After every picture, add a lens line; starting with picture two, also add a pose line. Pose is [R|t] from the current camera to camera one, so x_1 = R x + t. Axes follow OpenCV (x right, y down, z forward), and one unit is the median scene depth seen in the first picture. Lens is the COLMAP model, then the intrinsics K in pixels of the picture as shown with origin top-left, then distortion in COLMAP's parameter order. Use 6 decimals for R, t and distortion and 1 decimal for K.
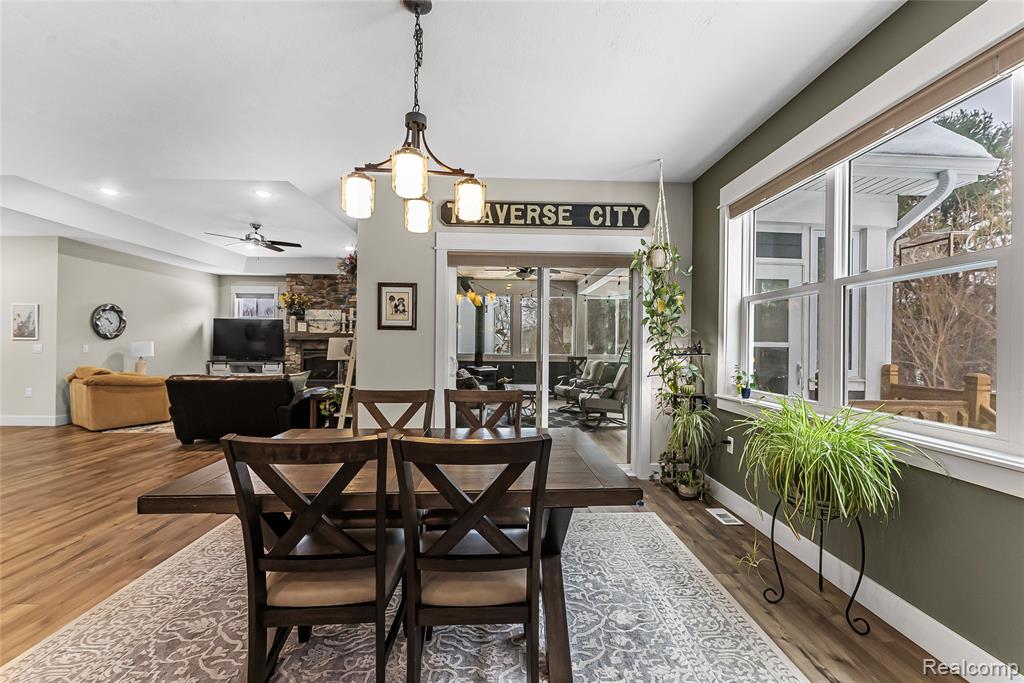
lens RADIAL K [[428.7, 0, 518.4], [0, 428.7, 344.6], [0, 0, 1]] dist [-0.005054, -0.000102]
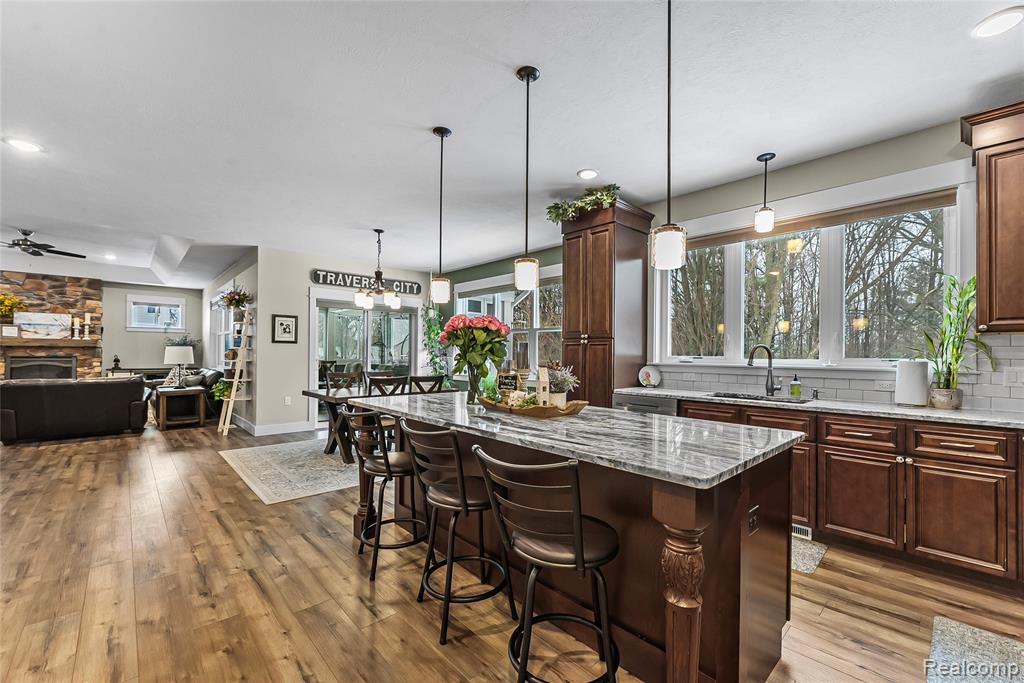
lens RADIAL K [[422.6, 0, 519.6], [0, 422.6, 352.4], [0, 0, 1]] dist [-0.012129, 0.003908]
pose [[0.752077, -0.001066, 0.659075, -0.666779], [-0.001830, 0.999991, 0.003706, -0.006501], [-0.659073, -0.003993, 0.752068, -0.822603]]
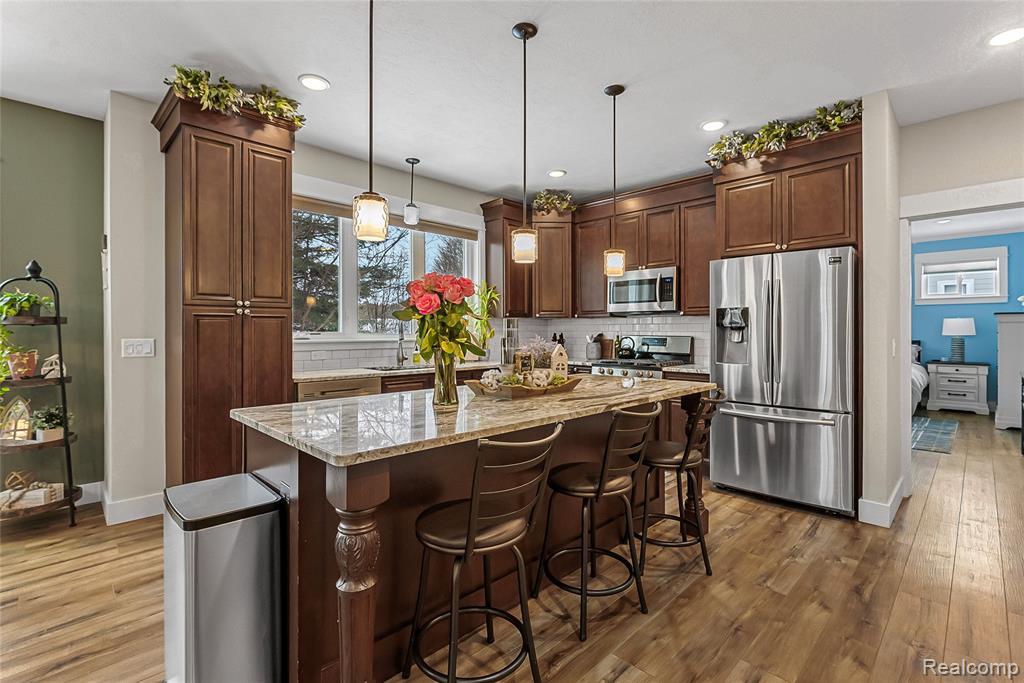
lens RADIAL K [[466.3, 0, 519.5], [0, 466.3, 330.0], [0, 0, 1]] dist [-0.004548, -0.000181]
pose [[-0.683000, -0.008645, 0.730367, -0.710285], [-0.006316, 0.999962, 0.005929, -0.007405], [-0.730391, -0.000563, -0.683029, 0.030280]]
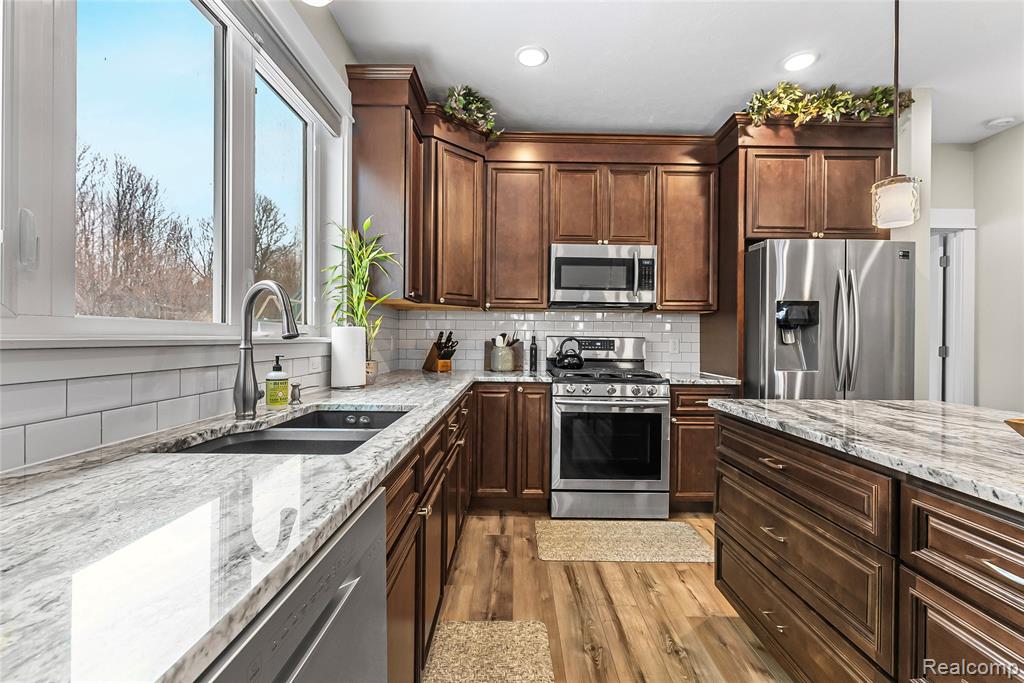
lens RADIAL K [[444.8, 0, 514.4], [0, 444.8, 338.7], [0, 0, 1]] dist [-0.001081, -0.000093]
pose [[-0.999122, -0.021059, 0.036225, 0.065948], [-0.021066, 0.999778, 0.000186, 0.019214], [-0.036221, -0.000577, -0.999344, -0.181463]]
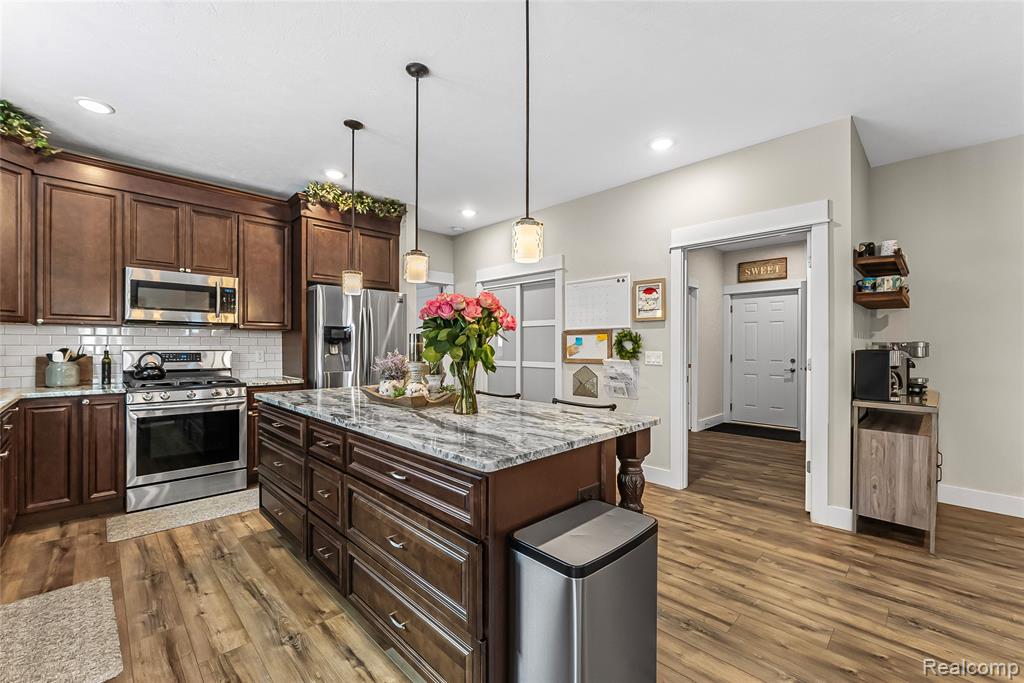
lens RADIAL K [[425.5, 0, 515.9], [0, 425.5, 345.2], [0, 0, 1]] dist [-0.003670, 0.000452]
pose [[-0.735928, -0.012297, -0.676948, 0.030588], [-0.009429, 0.999924, -0.007913, 0.001365], [0.676994, 0.000560, -0.735988, 0.151701]]
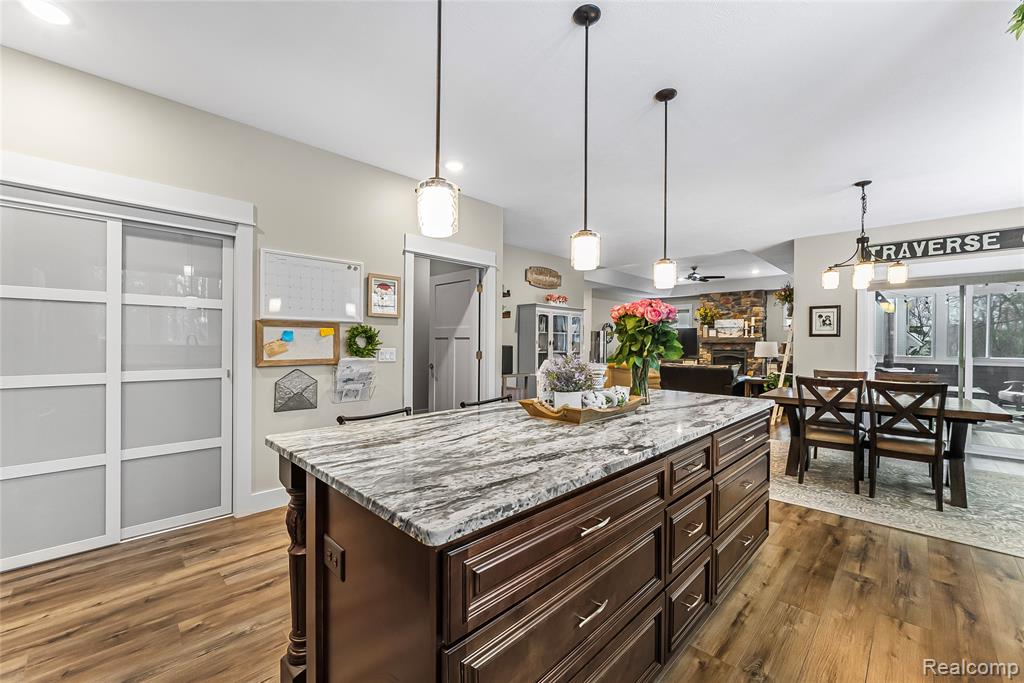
lens RADIAL K [[416.5, 0, 518.2], [0, 416.5, 342.9], [0, 0, 1]] dist [-0.003613, 0.000211]
pose [[0.691587, -0.004561, -0.722279, 0.028934], [-0.001144, 0.999972, -0.007410, -0.000838], [0.722292, 0.005951, 0.691562, -0.787528]]
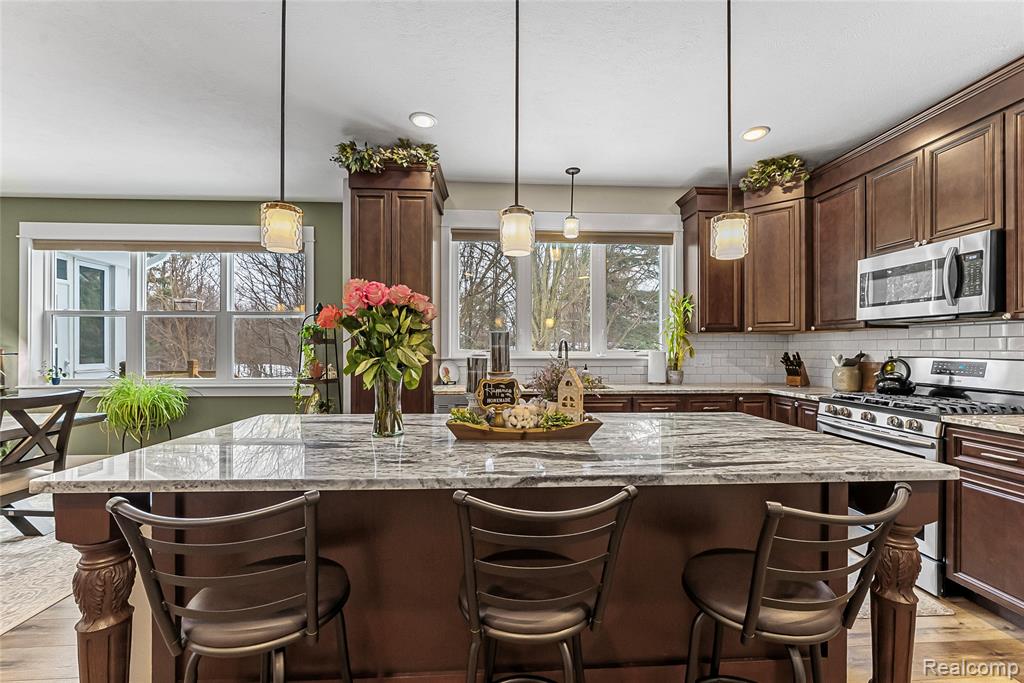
lens RADIAL K [[412.8, 0, 517.0], [0, 412.8, 348.7], [0, 0, 1]] dist [-0.008540, 0.000064]
pose [[-0.021816, -0.010475, 0.999707, -0.664554], [-0.002103, 0.999943, 0.010431, -0.006759], [-0.999760, -0.001875, -0.021837, -0.378797]]
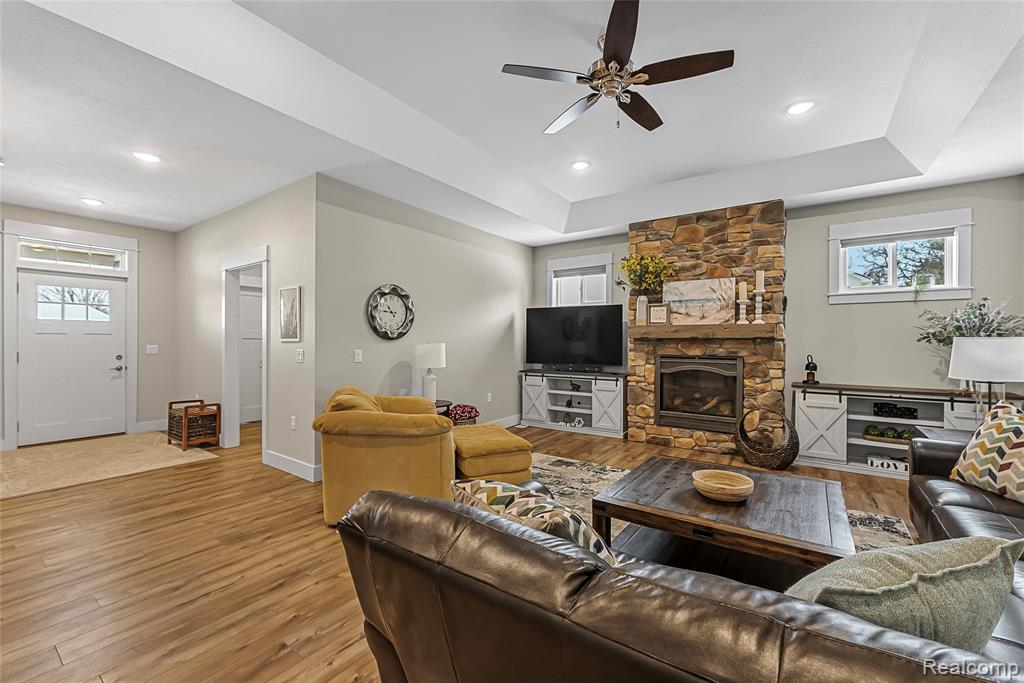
lens RADIAL K [[416.5, 0, 518.2], [0, 416.5, 342.9], [0, 0, 1]] dist [-0.003613, 0.000211]
pose [[0.798314, -0.003811, -0.602229, -0.774296], [0.002599, 0.999992, -0.002883, -0.010289], [0.602236, 0.000736, 0.798318, 1.103161]]
